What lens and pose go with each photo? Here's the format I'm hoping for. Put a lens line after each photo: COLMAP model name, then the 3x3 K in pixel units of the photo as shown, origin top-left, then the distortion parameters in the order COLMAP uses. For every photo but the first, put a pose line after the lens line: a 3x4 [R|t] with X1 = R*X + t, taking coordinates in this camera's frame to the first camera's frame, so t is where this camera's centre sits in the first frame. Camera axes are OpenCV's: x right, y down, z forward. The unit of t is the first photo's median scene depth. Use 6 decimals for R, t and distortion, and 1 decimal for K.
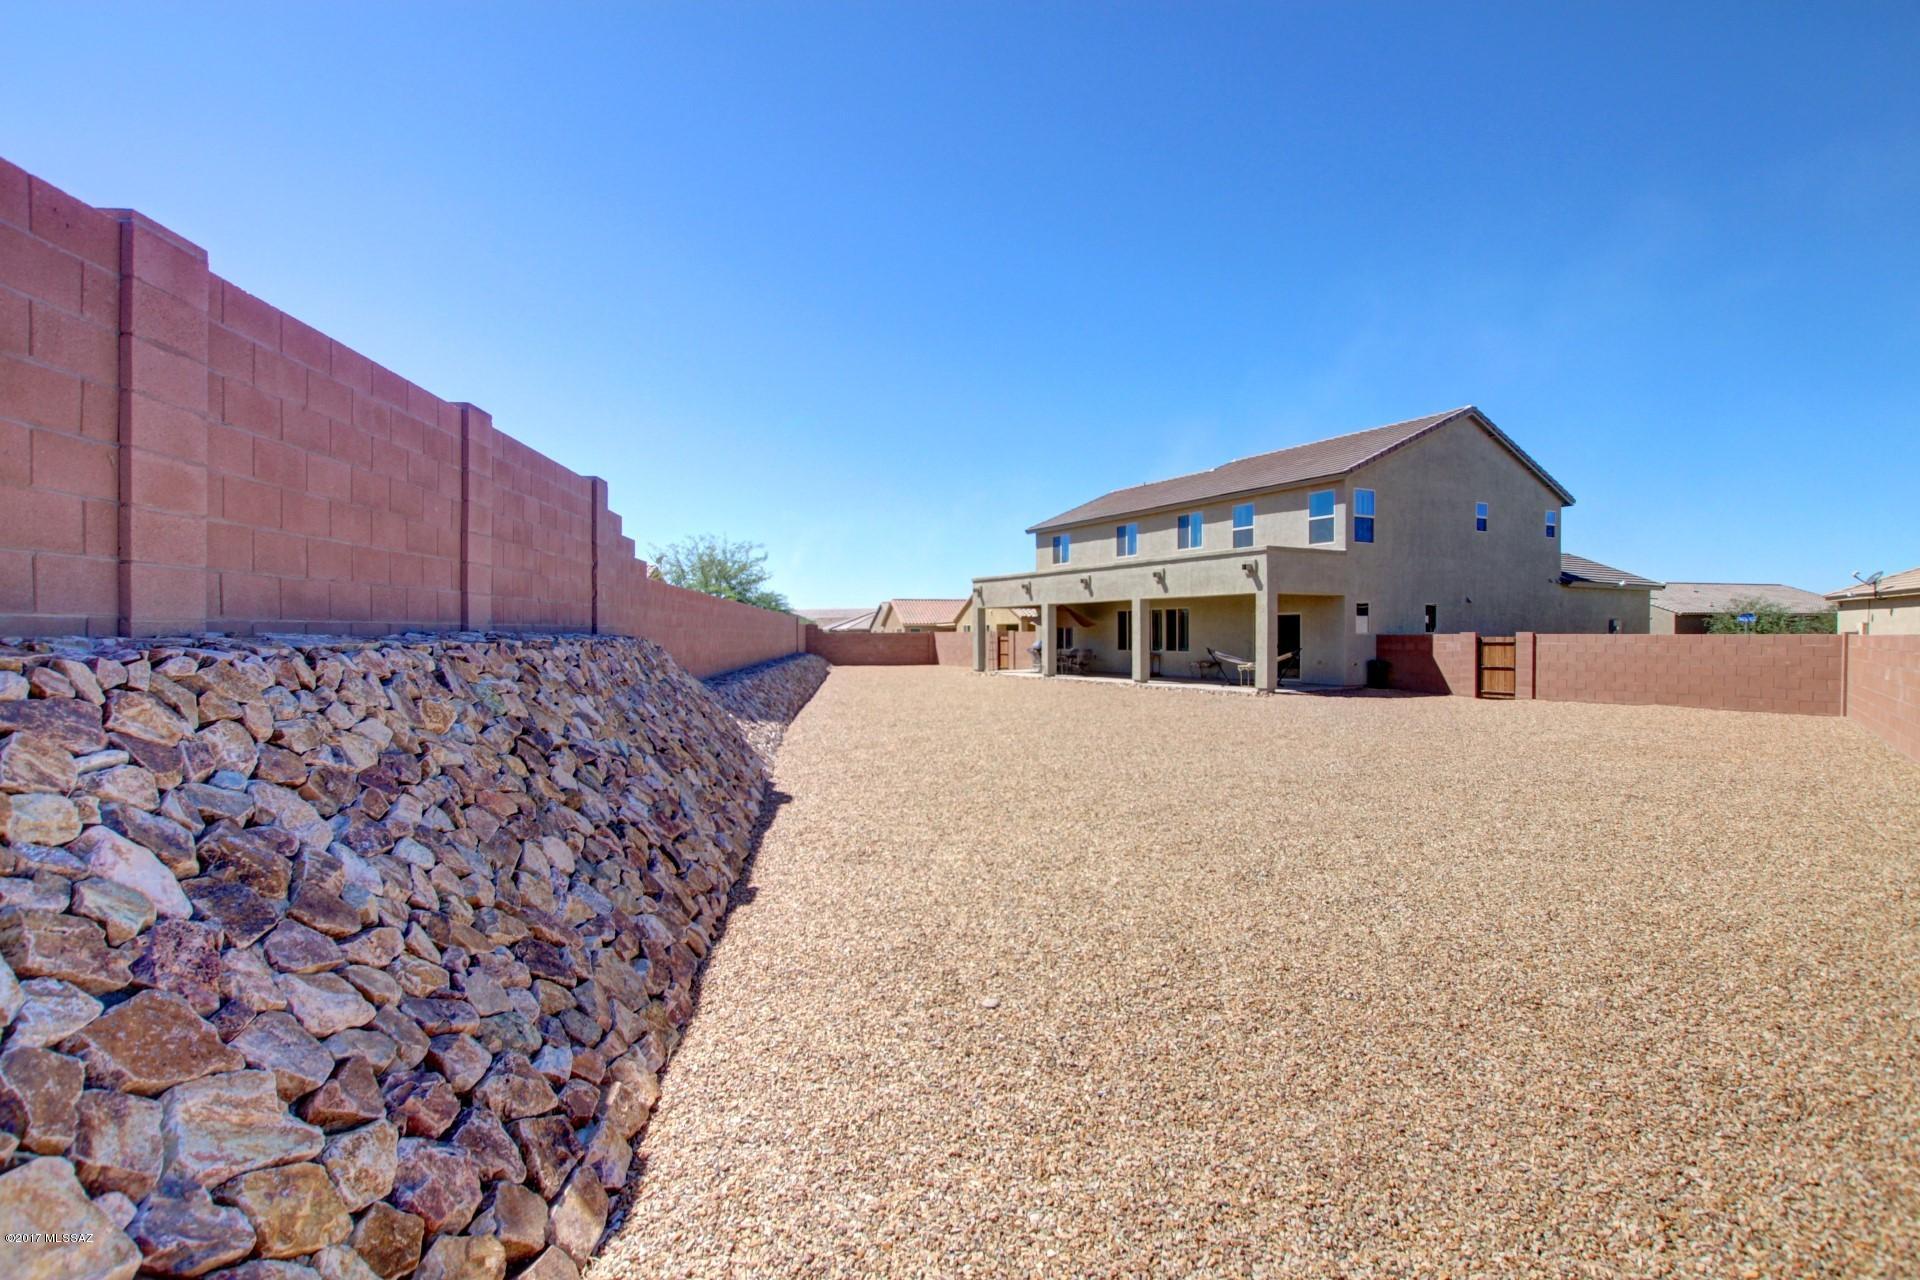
lens RADIAL K [[911.3, 0, 962.0], [0, 911.3, 642.3], [0, 0, 1]] dist [-0.017679, 0.001863]
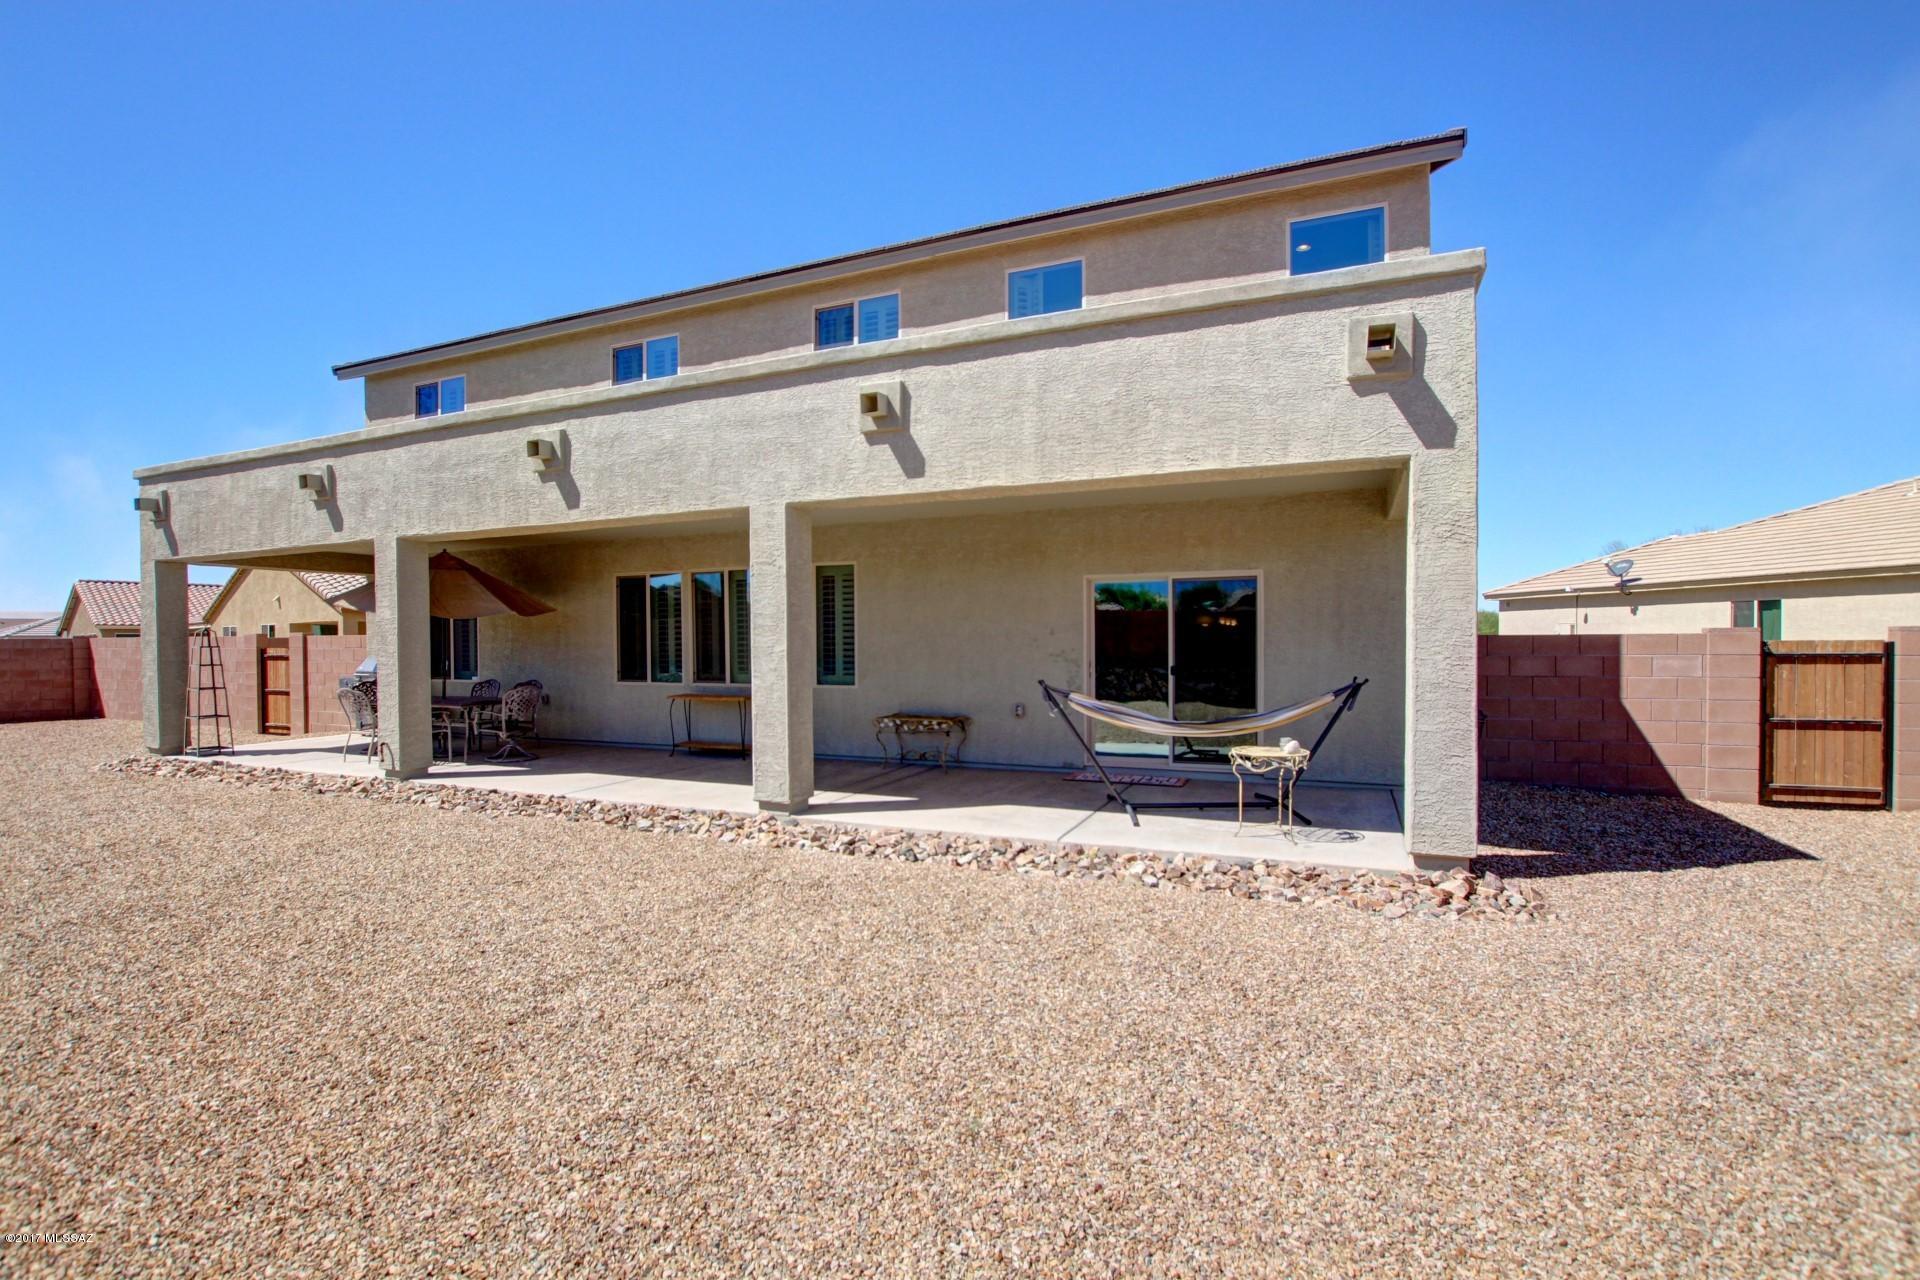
lens RADIAL K [[911.3, 0, 963.9], [0, 911.3, 650.8], [0, 0, 1]] dist [-0.017679, 0.001863]
pose [[0.800812, -0.007737, 0.598866, 0.062723], [0.008864, 0.999960, 0.001065, -0.003082], [-0.598850, 0.004455, 0.800849, 0.628386]]
